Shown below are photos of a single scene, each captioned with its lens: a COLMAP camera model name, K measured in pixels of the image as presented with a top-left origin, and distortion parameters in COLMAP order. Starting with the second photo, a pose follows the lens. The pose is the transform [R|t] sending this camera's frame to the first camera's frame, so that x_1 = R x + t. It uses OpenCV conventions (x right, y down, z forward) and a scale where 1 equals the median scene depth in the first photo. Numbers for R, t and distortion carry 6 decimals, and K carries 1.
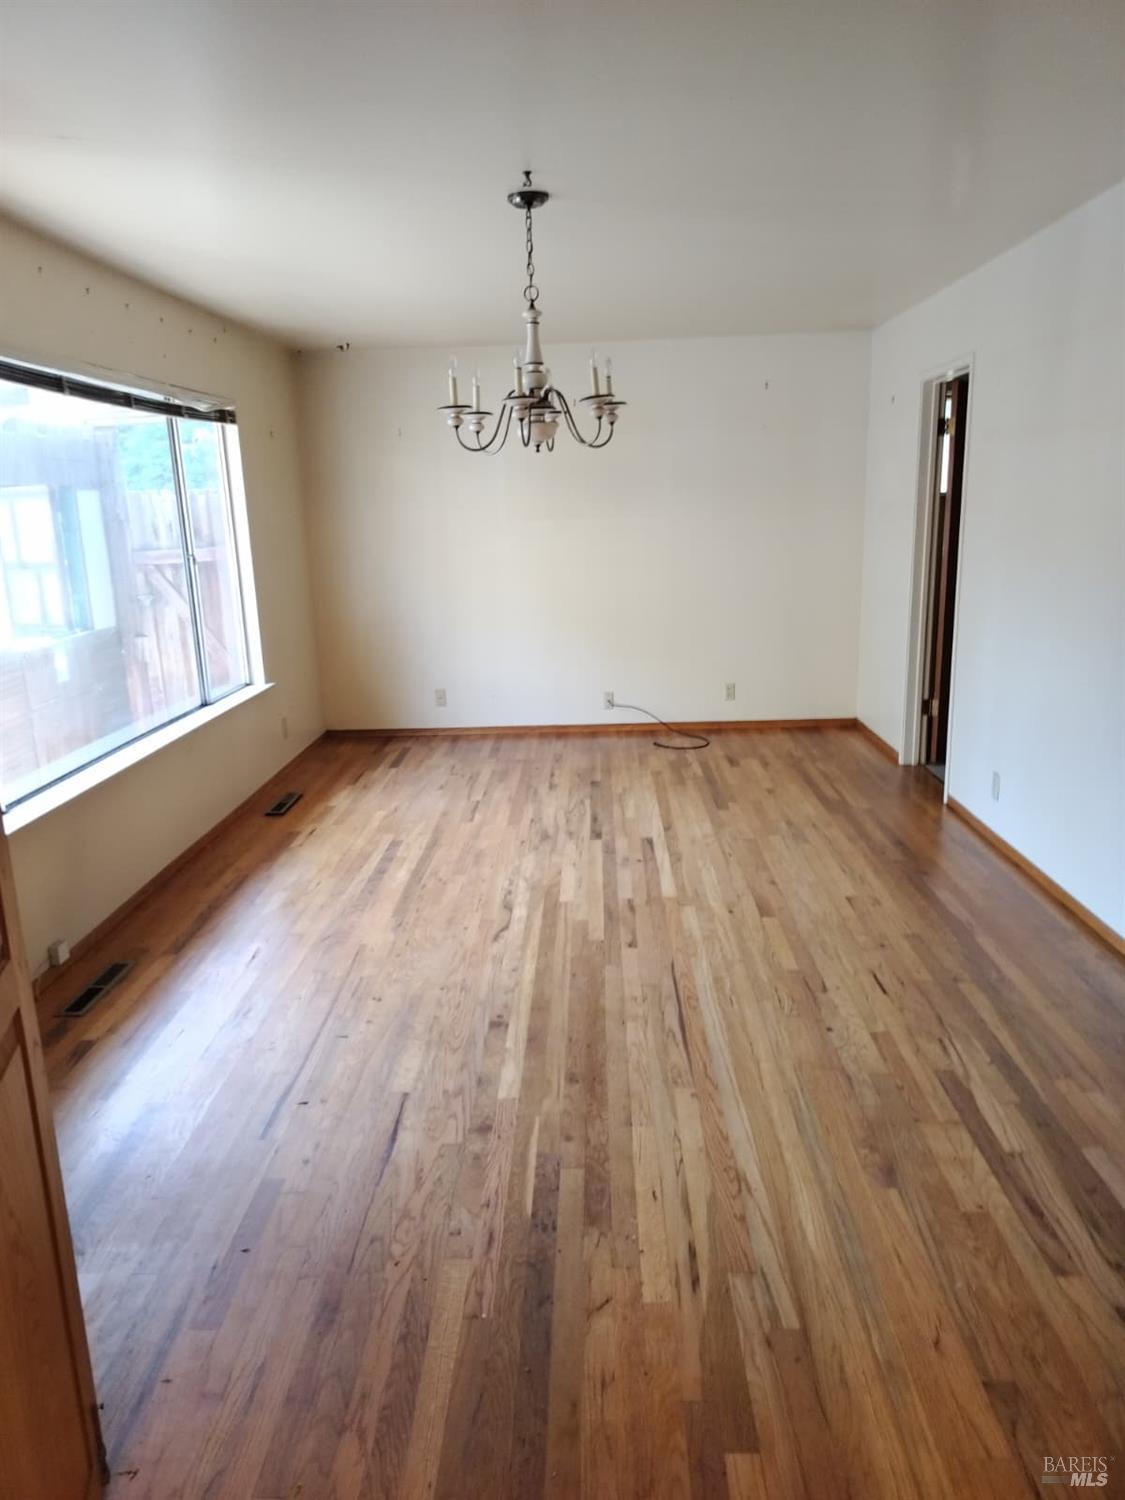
lens RADIAL K [[1074.2, 0, 564.3], [0, 1074.2, 757.1], [0, 0, 1]] dist [0.009916, -0.001009]
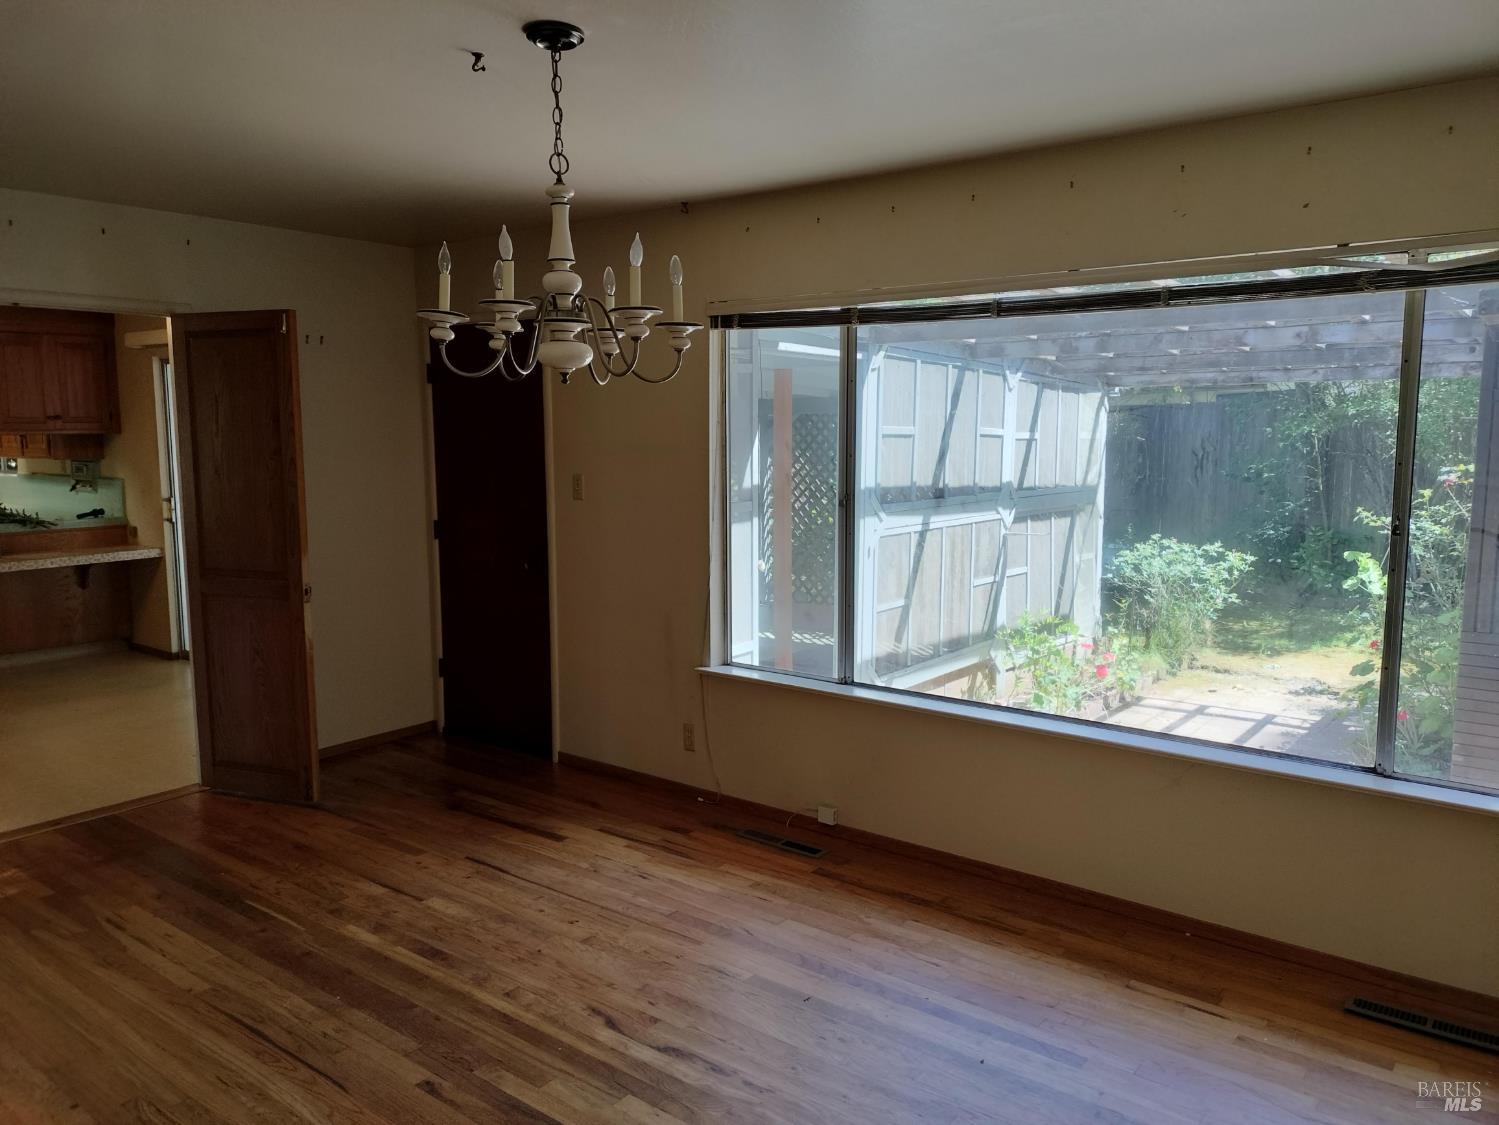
lens RADIAL K [[1094.2, 0, 759.8], [0, 1094.2, 560.8], [0, 0, 1]] dist [0.040882, -0.044930]
pose [[-0.592887, 0.133585, -0.794128, 0.539347], [-0.163877, 0.945495, 0.281396, -0.451705], [0.788435, 0.296976, -0.538680, 1.710096]]
